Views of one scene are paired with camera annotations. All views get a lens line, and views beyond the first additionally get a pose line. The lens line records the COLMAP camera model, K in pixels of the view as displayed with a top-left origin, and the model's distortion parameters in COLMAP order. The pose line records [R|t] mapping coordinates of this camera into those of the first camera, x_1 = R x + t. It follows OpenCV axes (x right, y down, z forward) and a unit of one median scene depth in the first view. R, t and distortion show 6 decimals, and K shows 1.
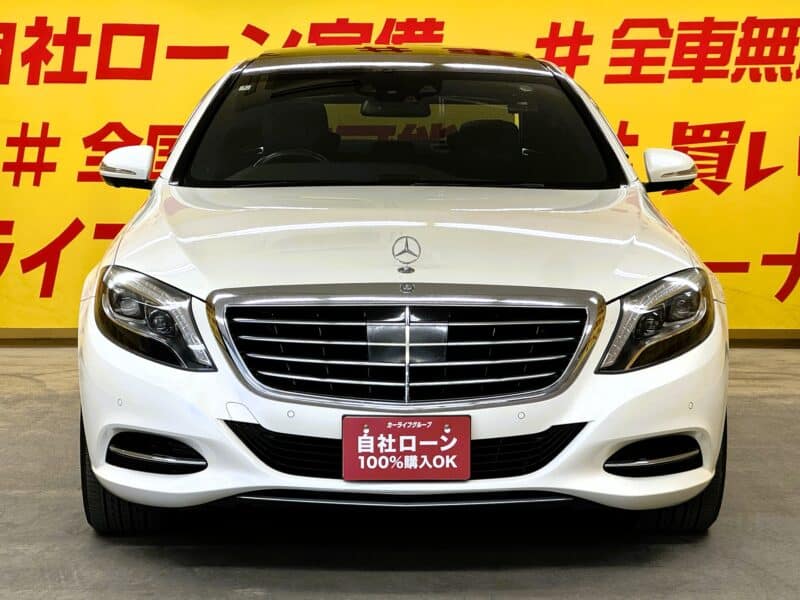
lens RADIAL K [[2007.1, 0, 400.0], [0, 2007.1, 300.0], [0, 0, 1]] dist [-0.092800, 4.057094]
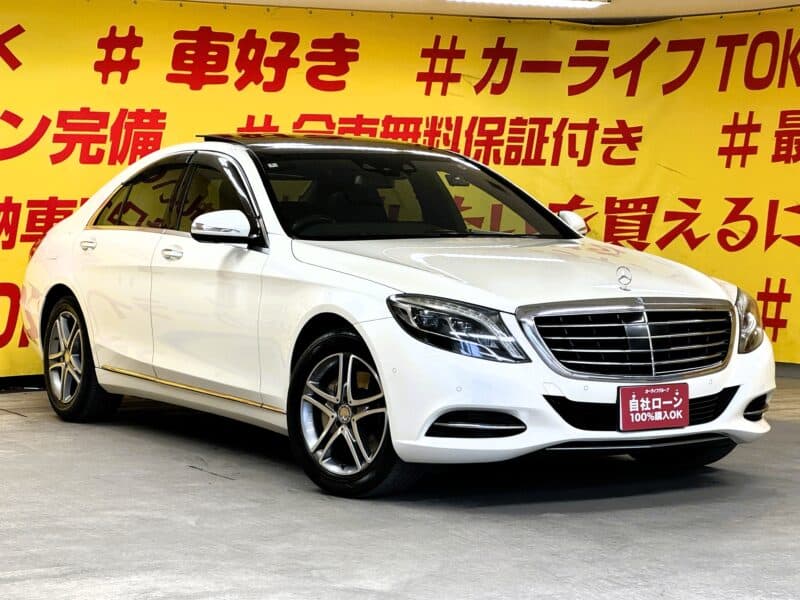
lens RADIAL K [[2007.1, 0, 400.0], [0, 2007.1, 300.0], [0, 0, 1]] dist [-0.092800, 4.057094]
pose [[0.861012, -0.024796, 0.507980, -0.904013], [0.046521, 0.998463, -0.030115, 0.030453], [-0.506452, 0.049561, 0.860842, -0.187125]]
